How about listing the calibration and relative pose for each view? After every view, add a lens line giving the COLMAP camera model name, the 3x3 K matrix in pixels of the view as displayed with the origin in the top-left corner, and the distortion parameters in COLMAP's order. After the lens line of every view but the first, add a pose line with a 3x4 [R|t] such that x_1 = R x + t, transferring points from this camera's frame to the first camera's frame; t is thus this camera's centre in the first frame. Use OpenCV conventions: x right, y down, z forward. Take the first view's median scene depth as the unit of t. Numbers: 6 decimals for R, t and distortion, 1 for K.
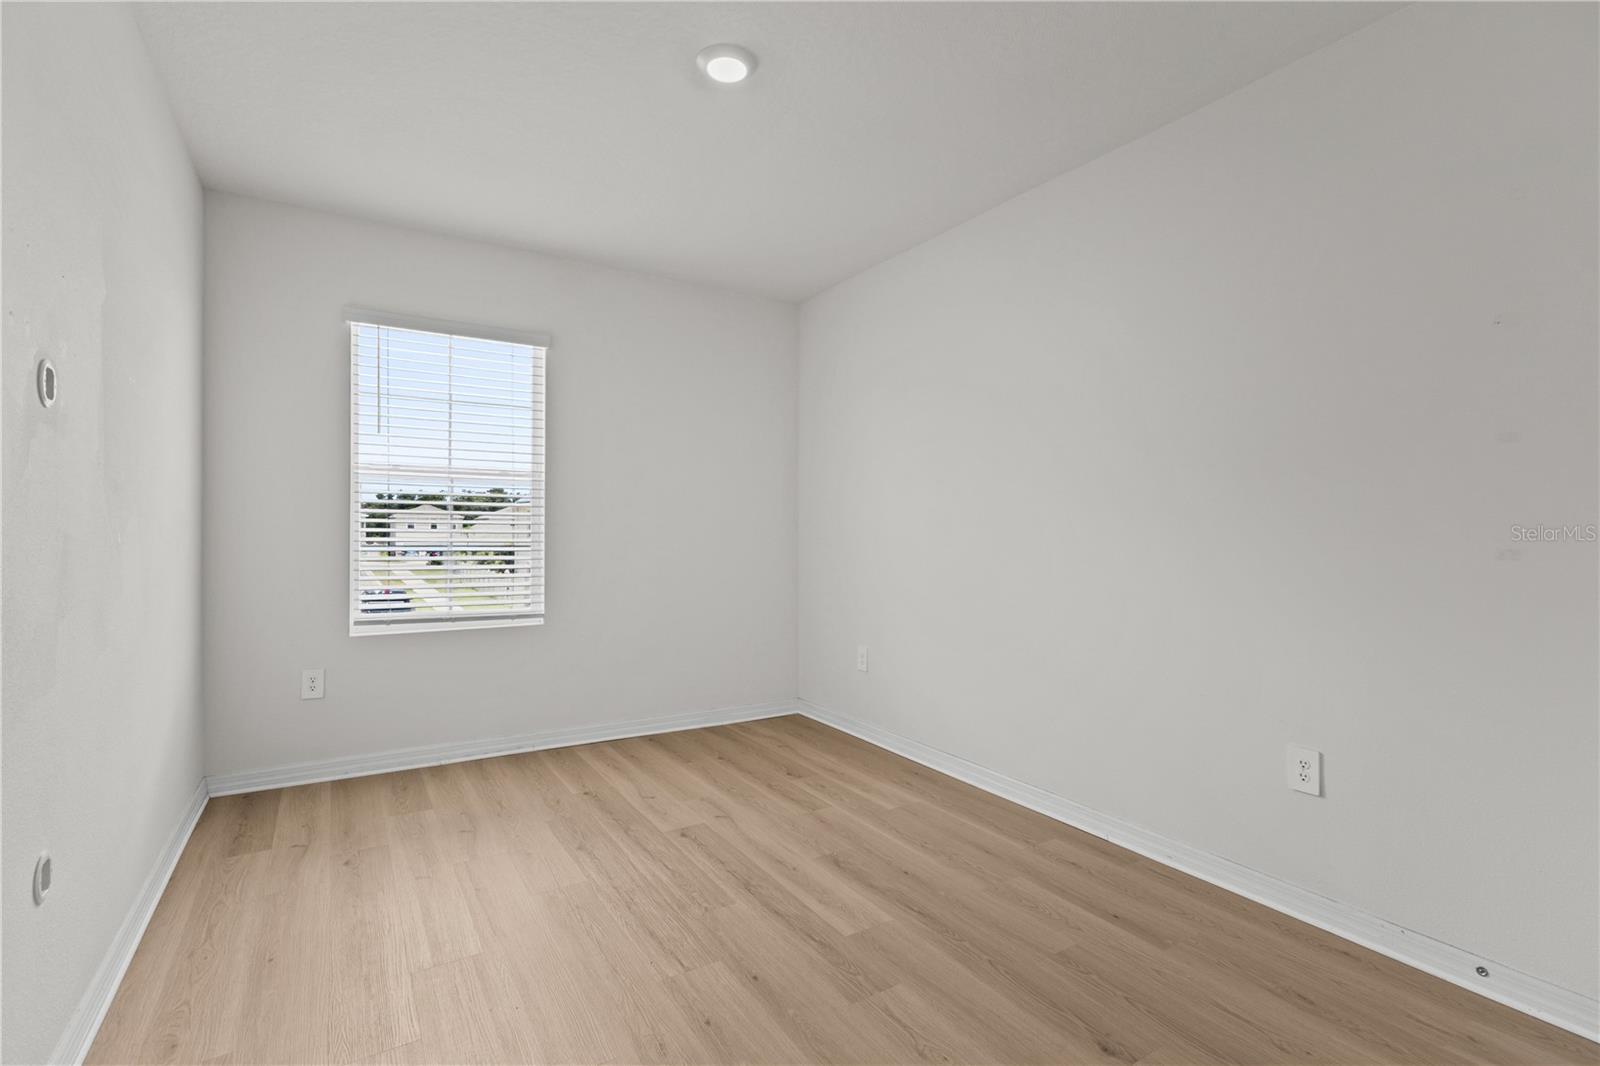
lens RADIAL K [[732.5, 0, 786.7], [0, 732.5, 527.0], [0, 0, 1]] dist [0.003564, -0.000391]
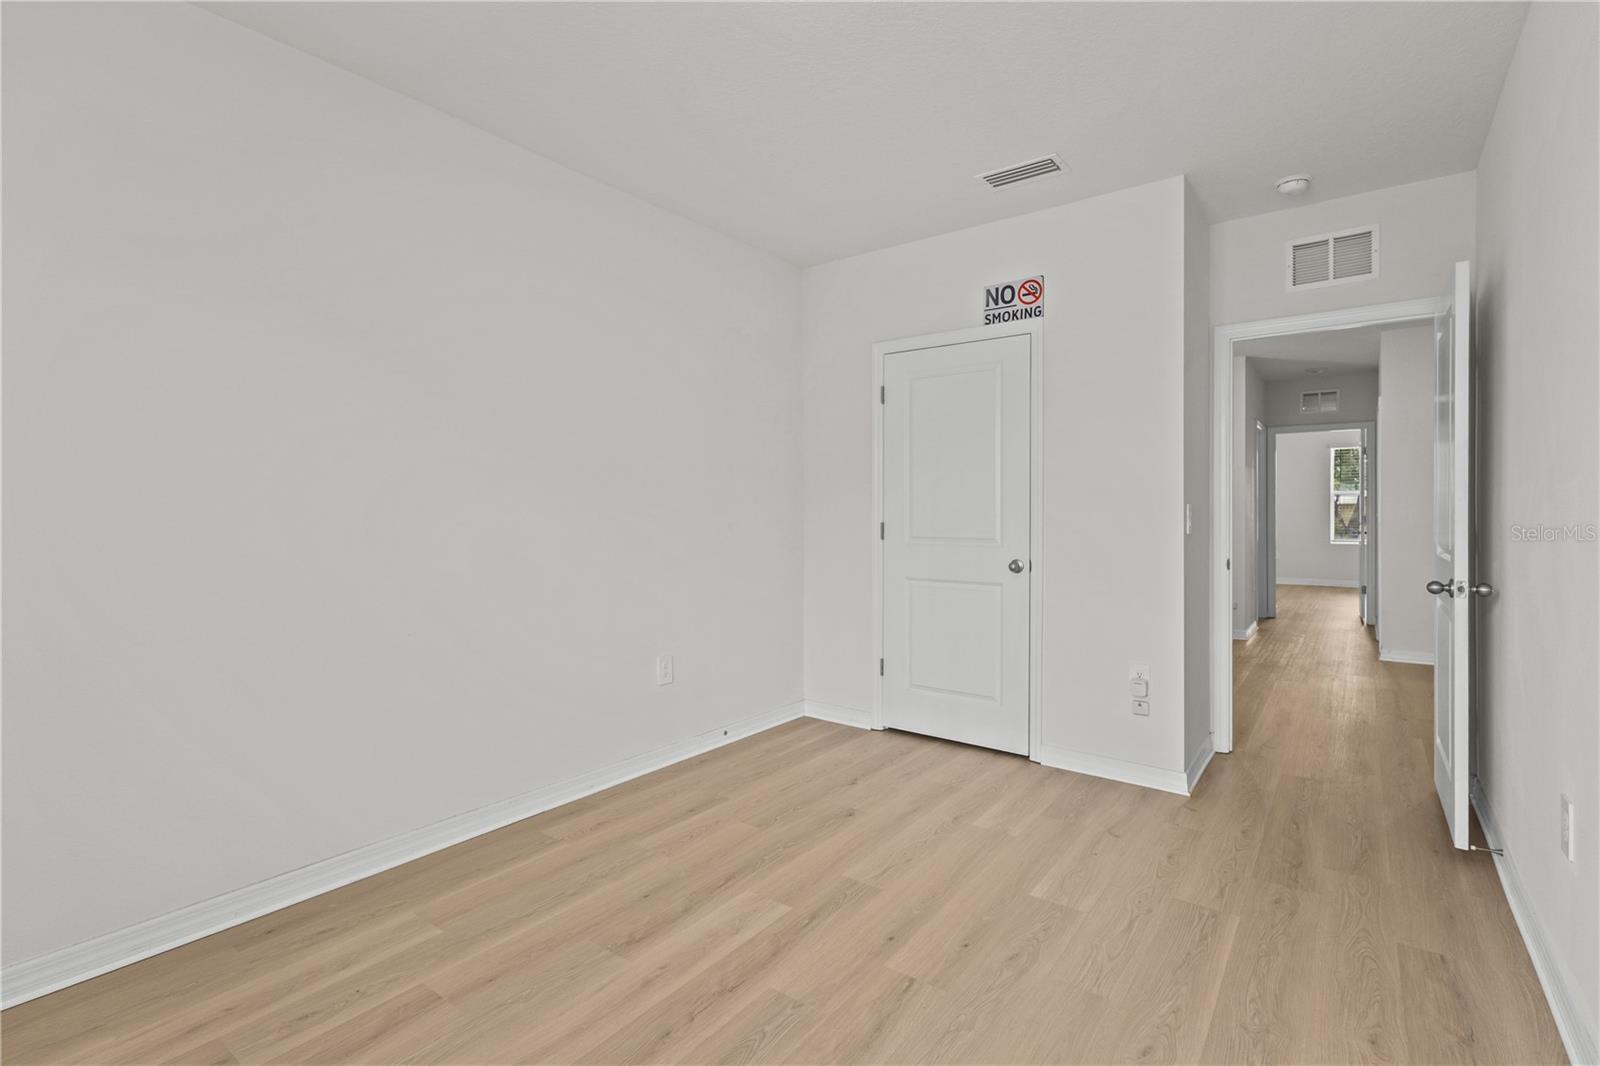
lens RADIAL K [[732.5, 0, 786.6], [0, 732.5, 512.2], [0, 0, 1]] dist [0.003564, -0.000391]
pose [[-0.345764, -0.012768, 0.938235, -0.702609], [-0.005017, 0.999918, 0.011759, -0.025246], [-0.938308, -0.000641, -0.345799, 1.059918]]
